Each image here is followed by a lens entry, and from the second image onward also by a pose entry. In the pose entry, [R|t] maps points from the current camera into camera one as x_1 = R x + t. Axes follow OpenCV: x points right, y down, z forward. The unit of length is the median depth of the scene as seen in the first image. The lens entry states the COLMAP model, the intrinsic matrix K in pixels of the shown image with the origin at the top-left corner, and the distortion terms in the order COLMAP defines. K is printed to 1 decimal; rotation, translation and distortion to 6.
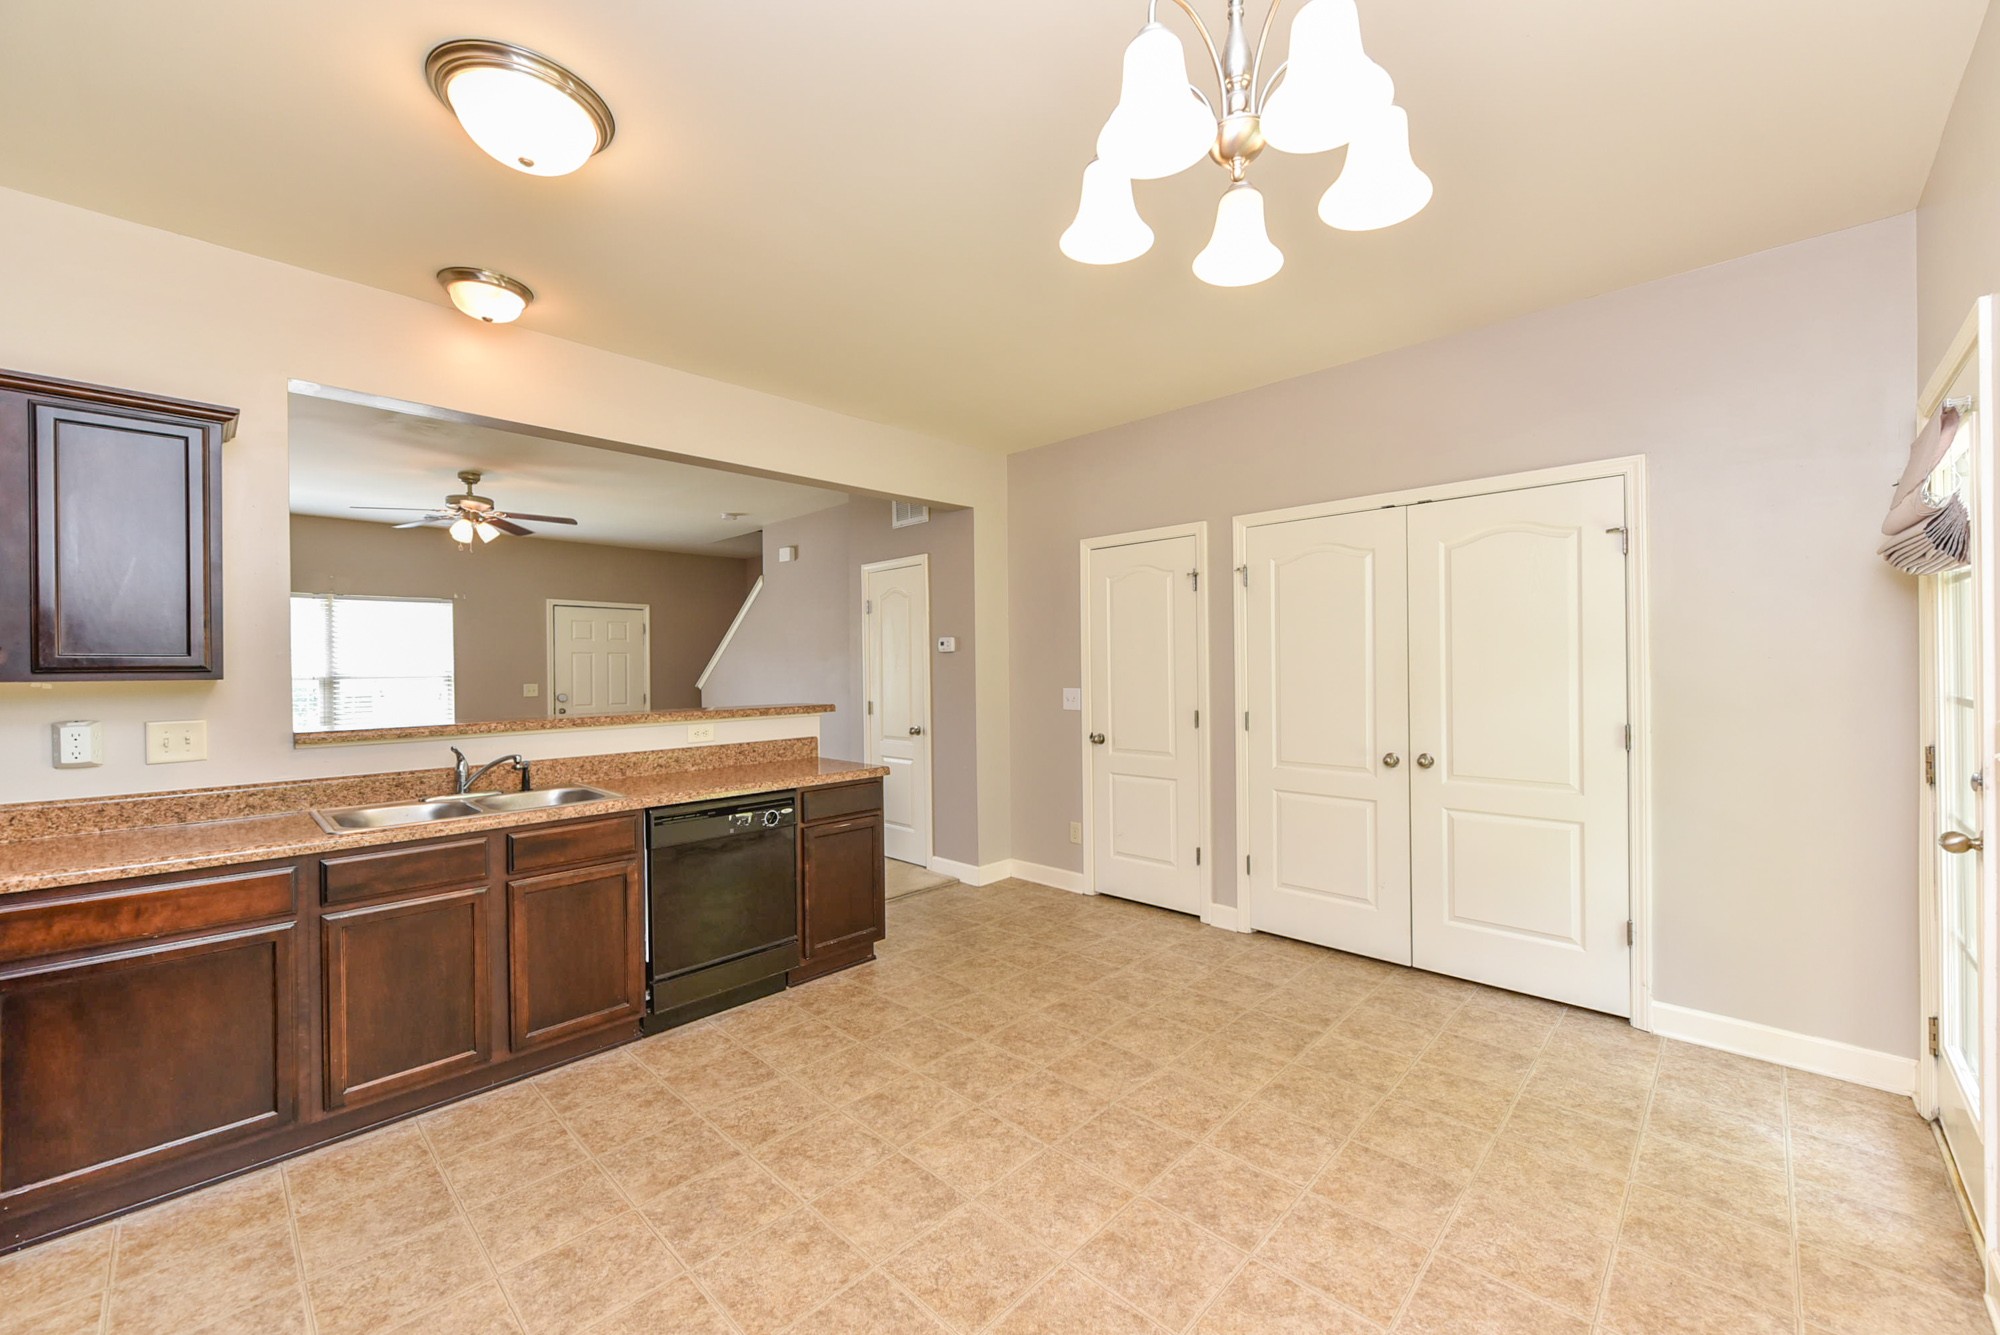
lens RADIAL K [[783.0, 0, 1002.7], [0, 783.0, 660.4], [0, 0, 1]] dist [-0.008297, 0.000816]
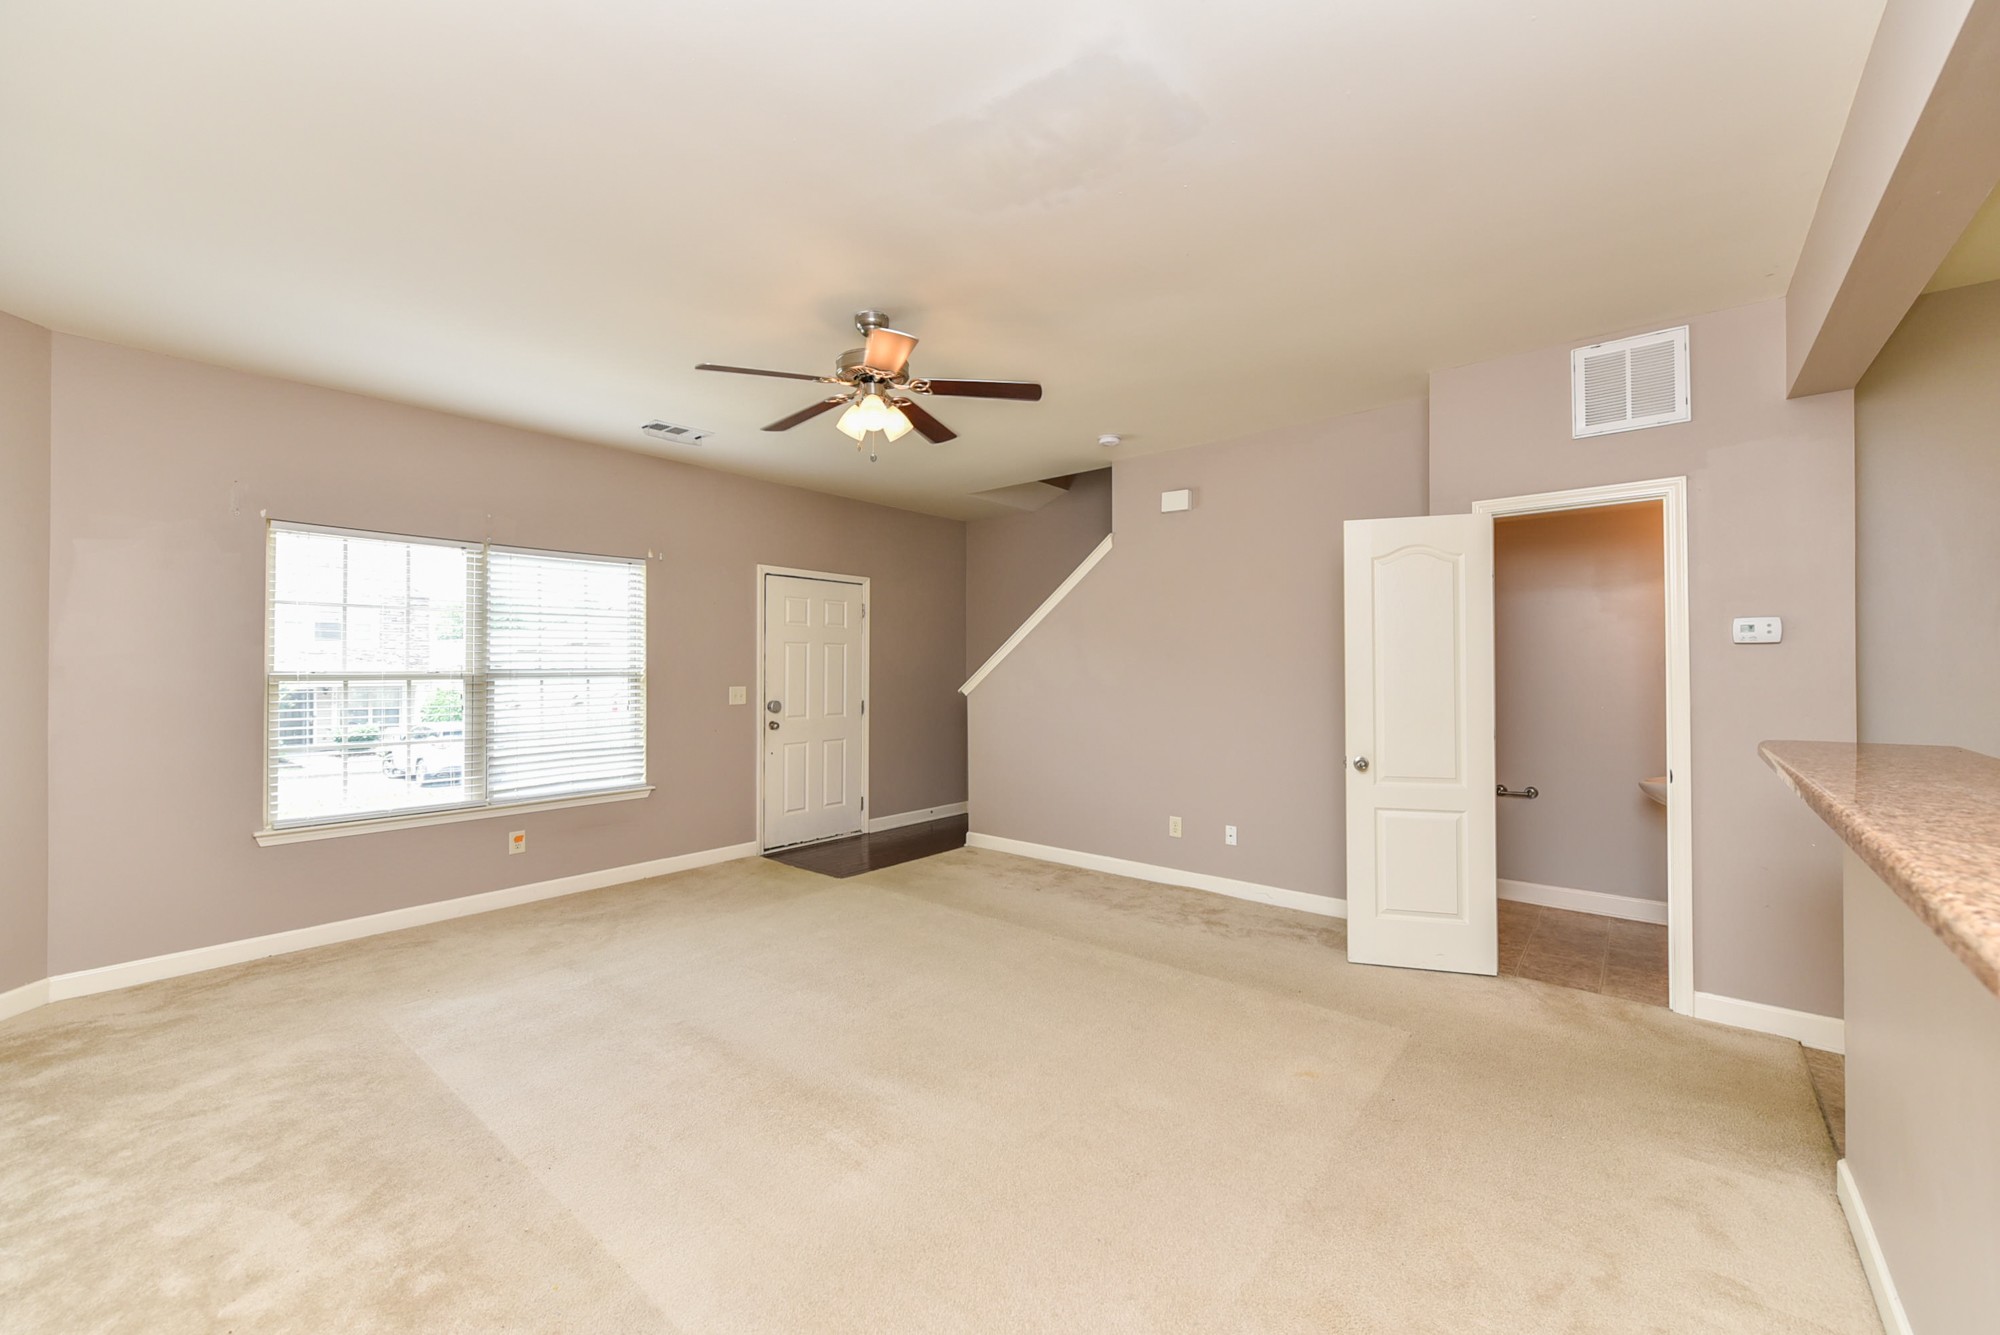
lens RADIAL K [[788.2, 0, 994.1], [0, 788.2, 651.3], [0, 0, 1]] dist [-0.000846, -0.000302]
pose [[0.997395, 0.010982, 0.071286, -0.545076], [-0.009947, 0.999840, -0.014858, 0.008514], [-0.071437, 0.014110, 0.997345, 0.373099]]
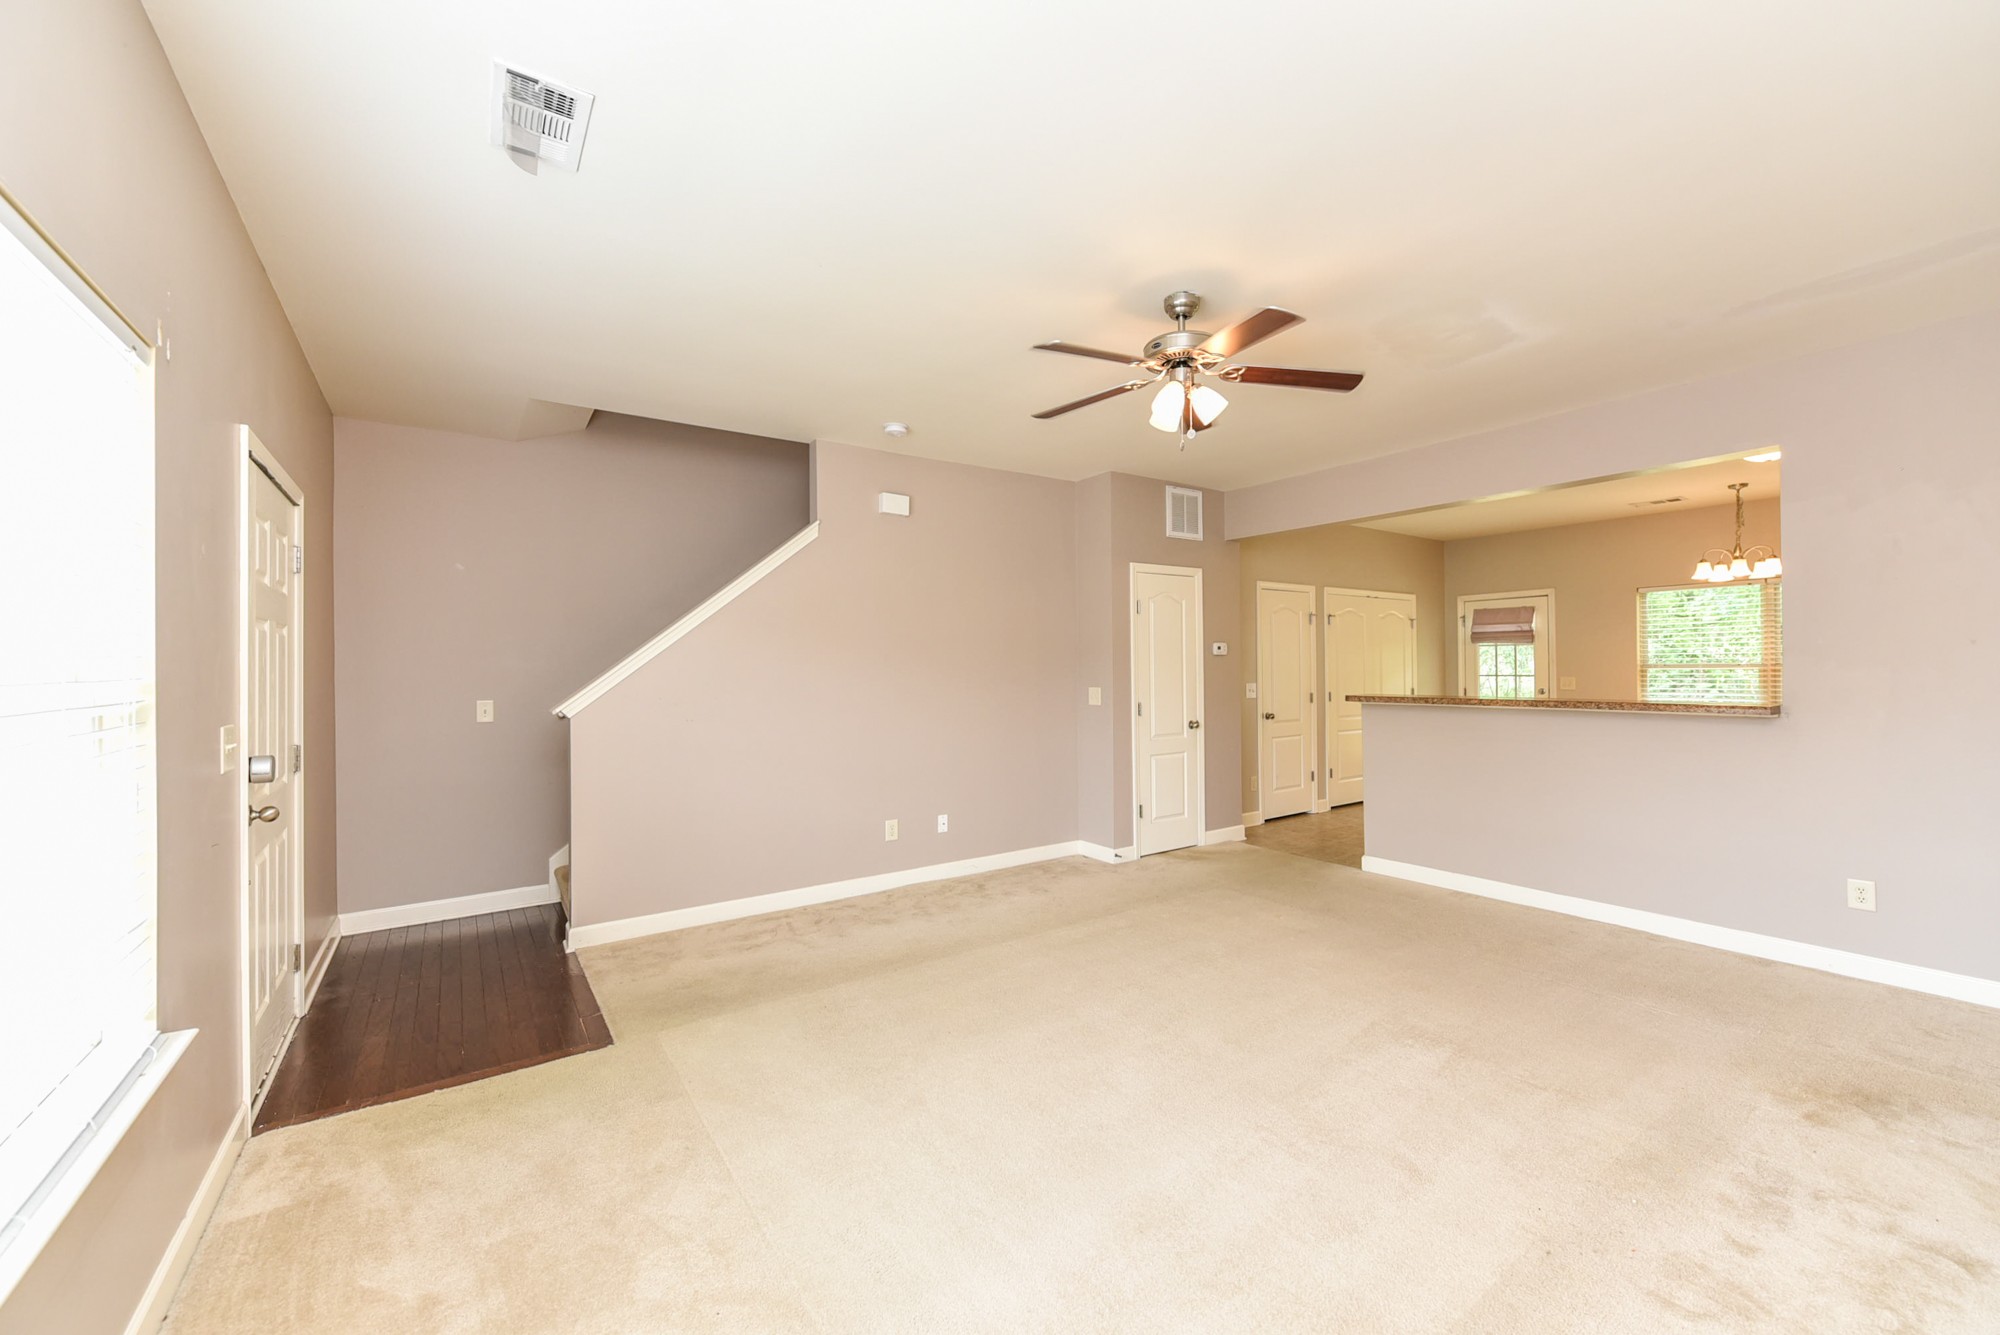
lens RADIAL K [[788.2, 0, 1012.2], [0, 788.2, 671.0], [0, 0, 1]] dist [-0.000846, -0.000302]
pose [[0.181420, 0.005582, 0.983390, -1.060188], [0.002406, 0.999978, -0.006120, 0.015865], [-0.983403, 0.003476, 0.181402, 0.883539]]
